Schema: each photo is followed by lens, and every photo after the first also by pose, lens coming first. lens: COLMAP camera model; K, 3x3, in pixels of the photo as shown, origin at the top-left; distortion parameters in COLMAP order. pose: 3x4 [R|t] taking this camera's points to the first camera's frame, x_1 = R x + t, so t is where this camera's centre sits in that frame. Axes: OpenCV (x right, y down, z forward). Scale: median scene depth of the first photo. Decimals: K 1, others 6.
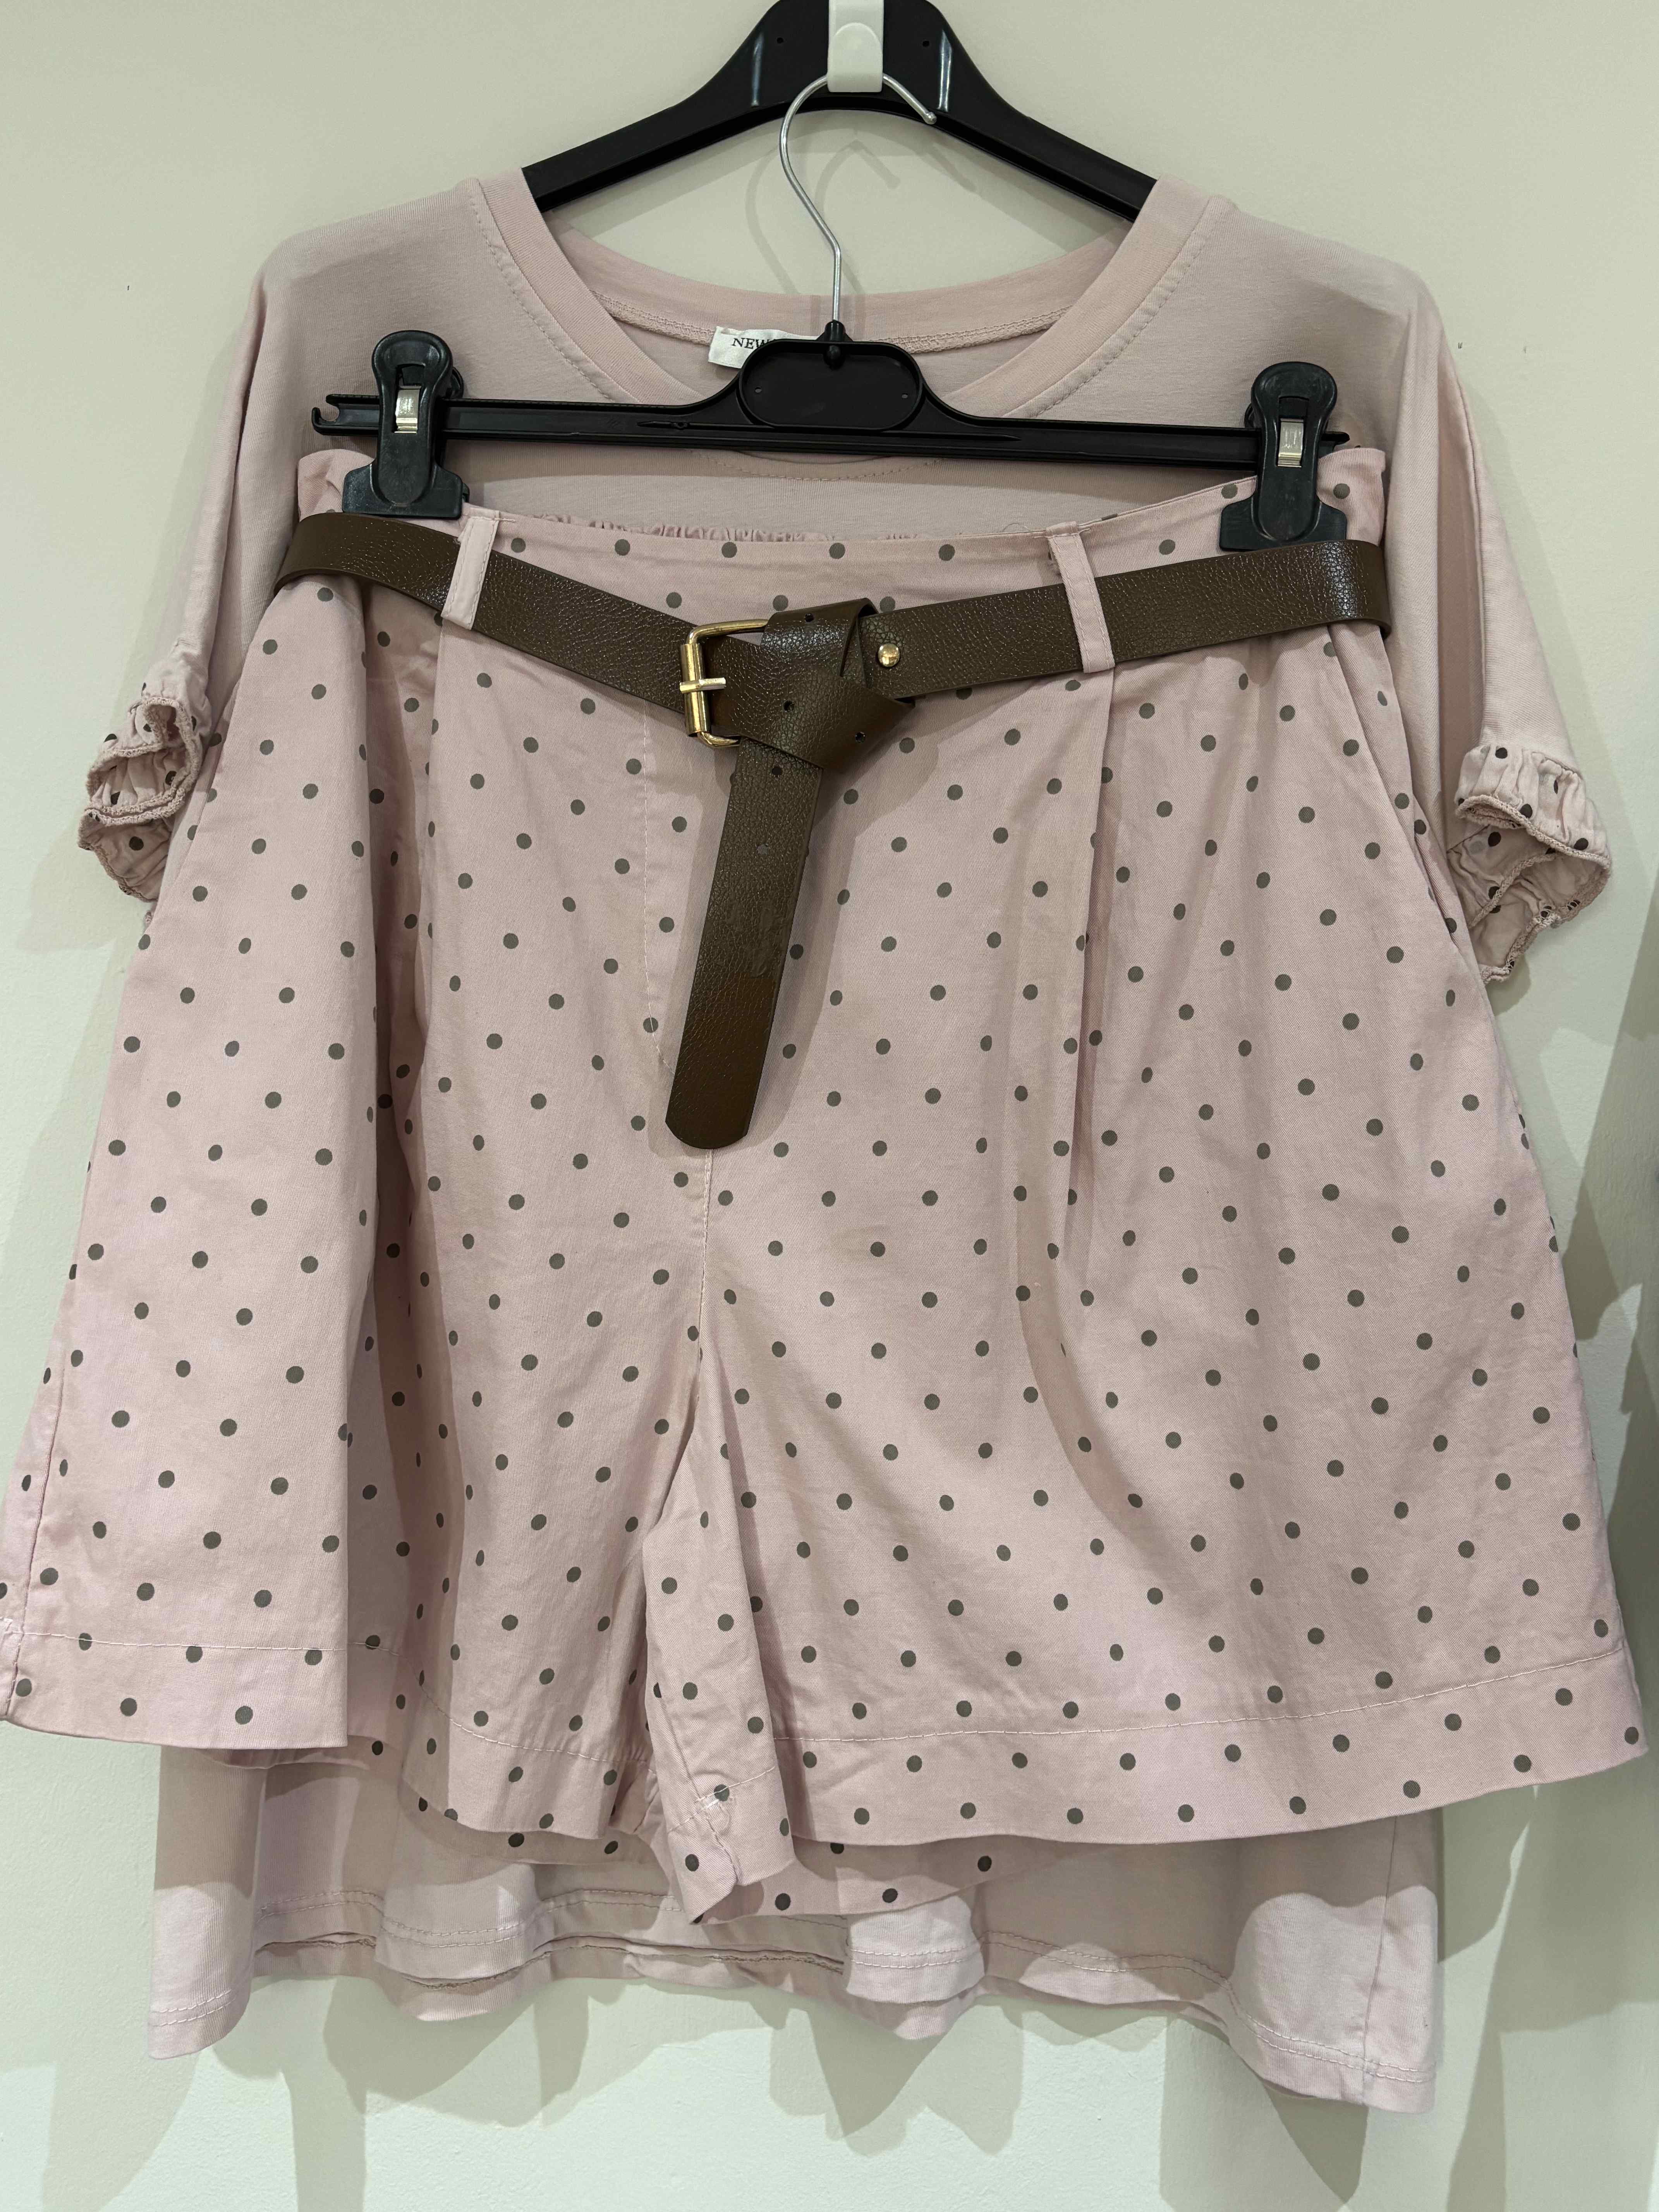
lens RADIAL K [[1781.8, 0, 791.7], [0, 1781.8, 1095.0], [0, 0, 1]] dist [0.034076, -0.004037]
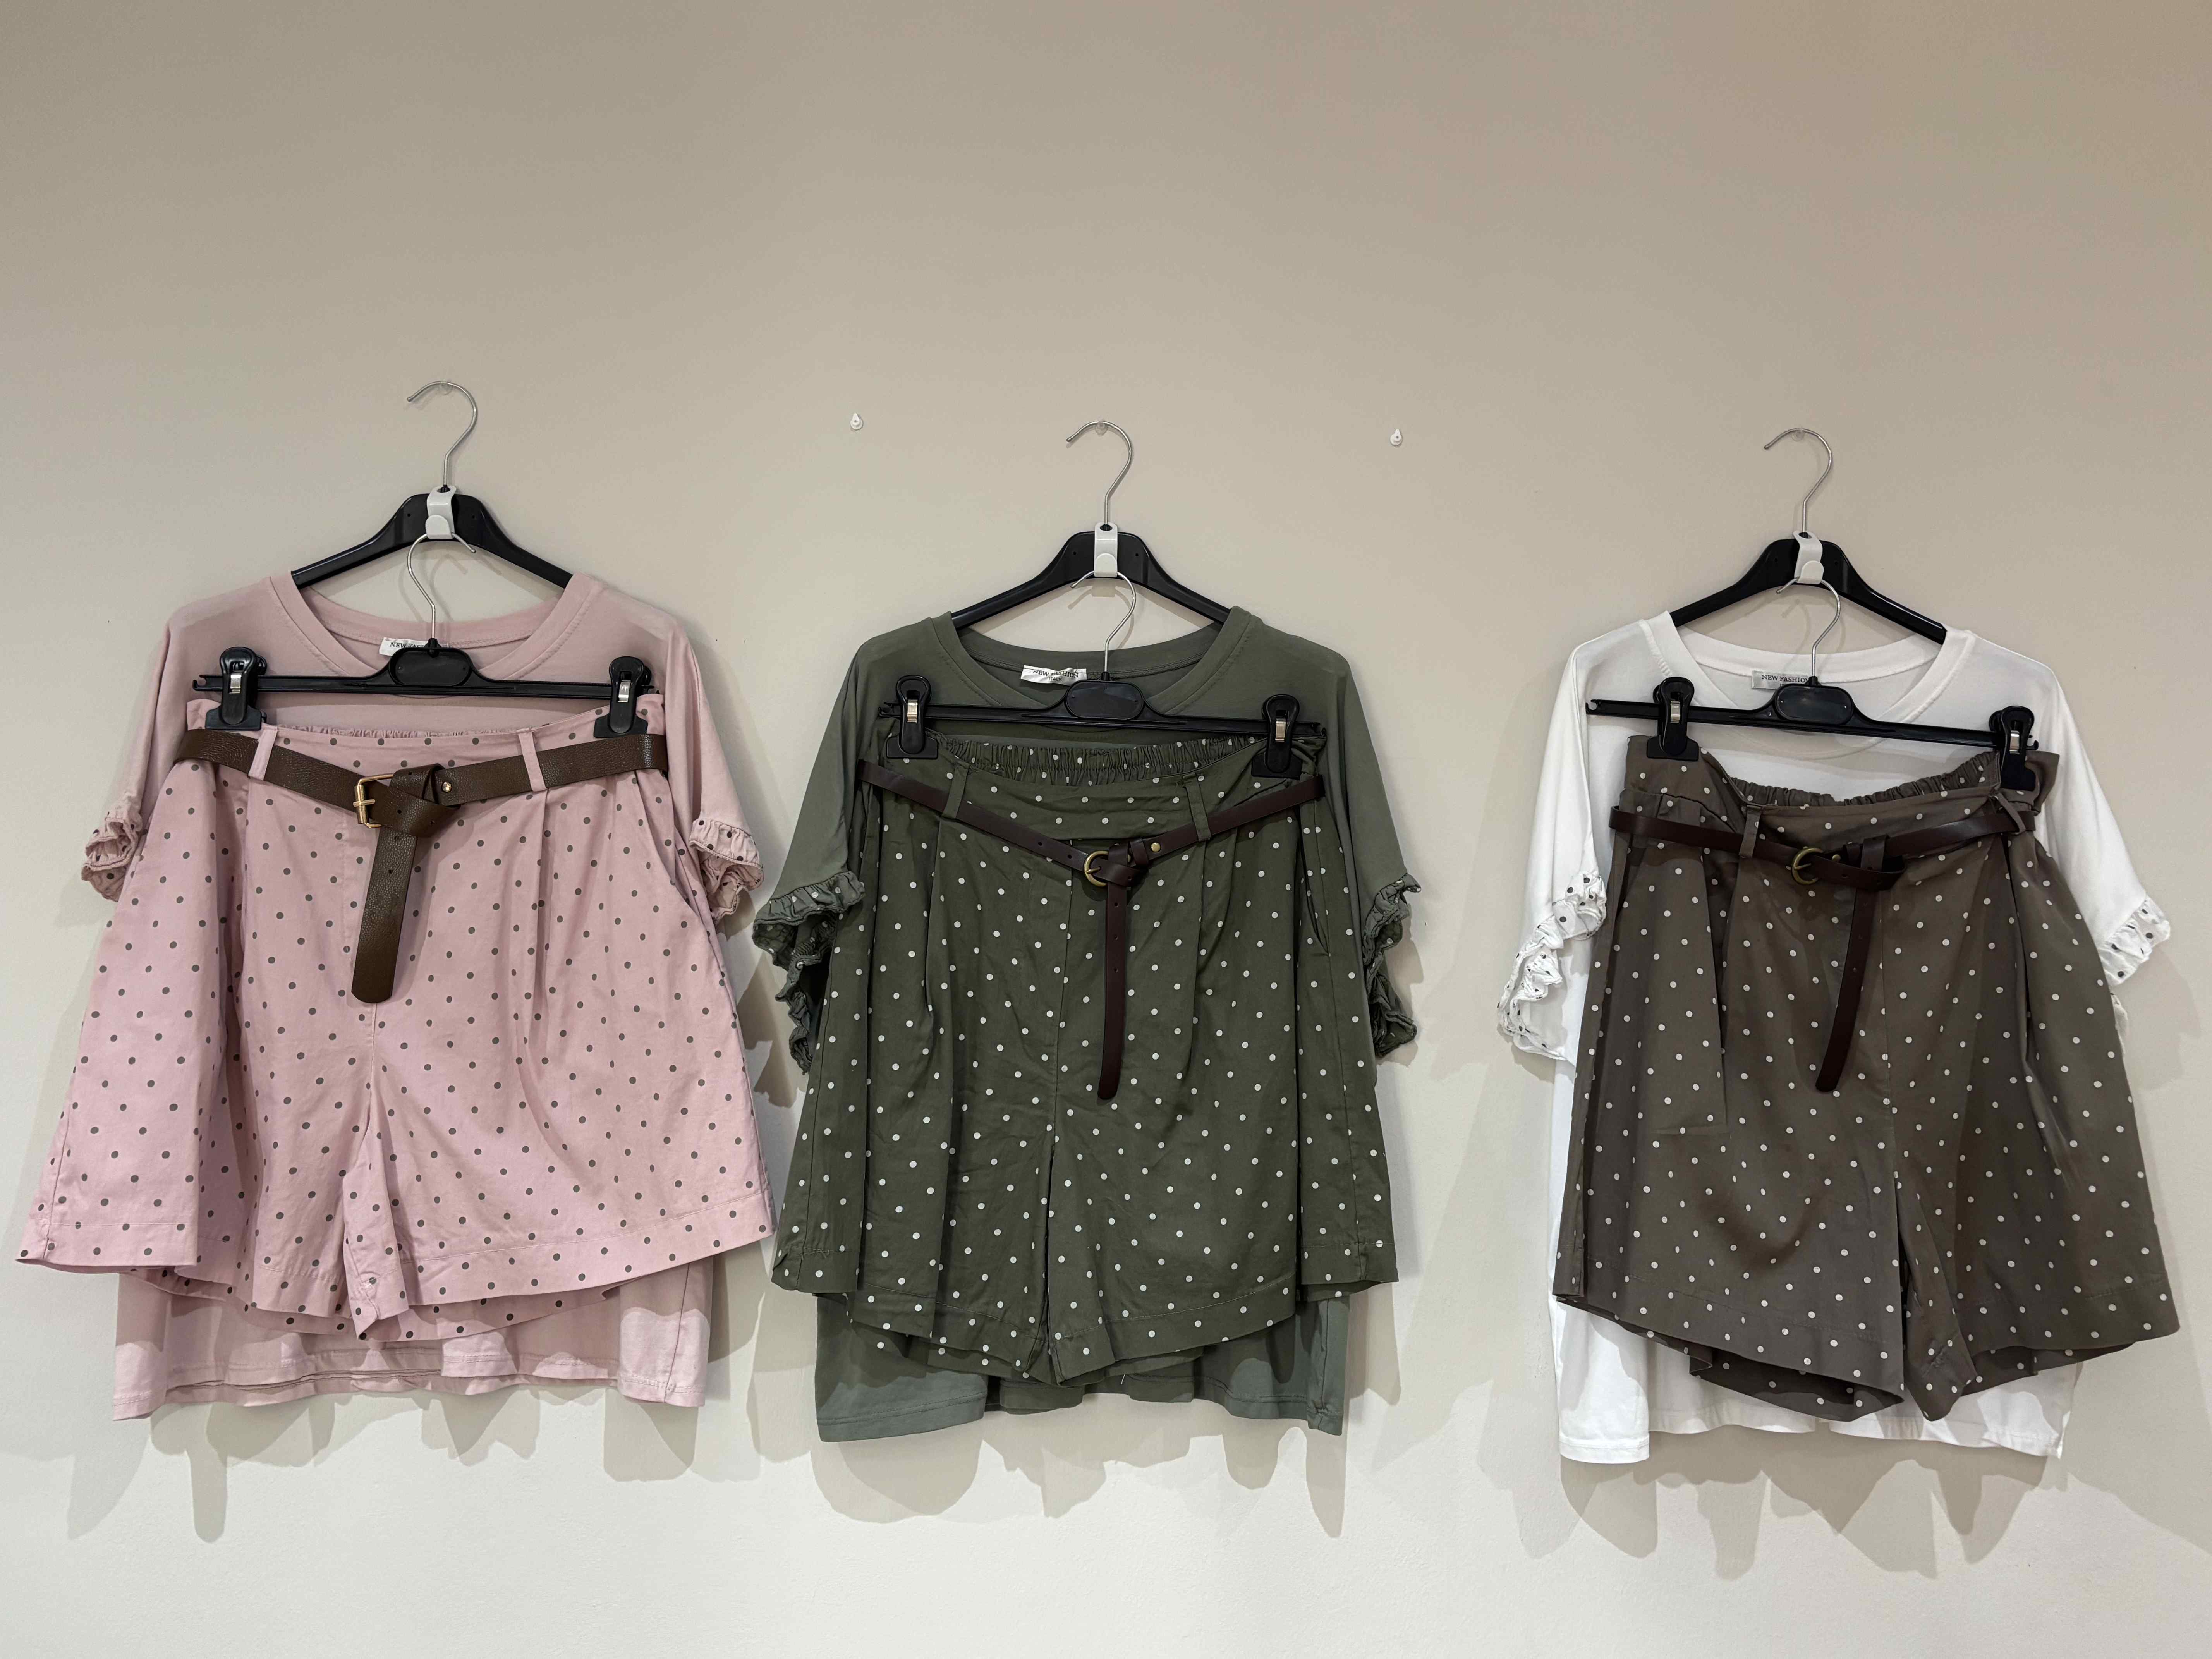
lens RADIAL K [[1781.8, 0, 1106.0], [0, 1781.8, 829.5], [0, 0, 1]] dist [0.034076, -0.004037]
pose [[0.994831, -0.036569, 0.094729, 0.680090], [0.043589, 0.996369, -0.073129, 0.017544], [-0.091711, 0.076881, 0.992813, -1.384663]]
